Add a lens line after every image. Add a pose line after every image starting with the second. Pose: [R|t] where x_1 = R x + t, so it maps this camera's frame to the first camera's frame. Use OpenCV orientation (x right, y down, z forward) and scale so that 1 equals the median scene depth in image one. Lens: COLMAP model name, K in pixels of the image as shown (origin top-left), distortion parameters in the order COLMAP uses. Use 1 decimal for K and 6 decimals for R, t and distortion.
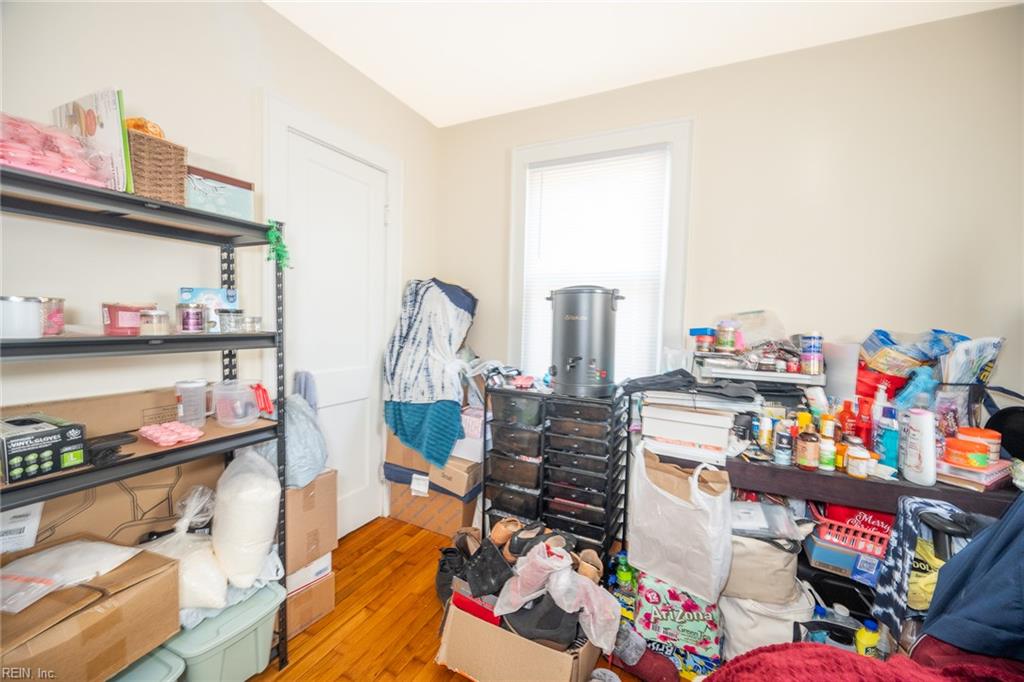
lens RADIAL K [[407.7, 0, 517.2], [0, 407.7, 342.0], [0, 0, 1]] dist [-0.000943, -0.000052]
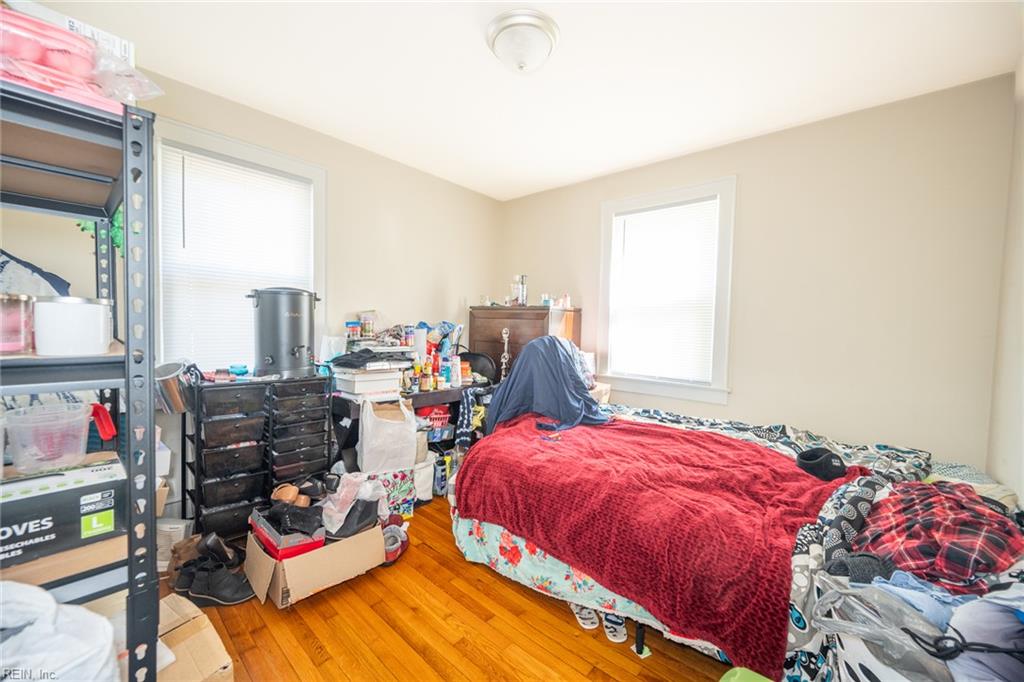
lens RADIAL K [[396.6, 0, 512.0], [0, 396.6, 341.0], [0, 0, 1]] dist [-0.001648, -0.000072]
pose [[0.267992, -0.055034, 0.961848, -1.018738], [0.024679, 0.998432, 0.050252, -0.027279], [-0.963105, 0.010270, 0.268929, 0.053199]]
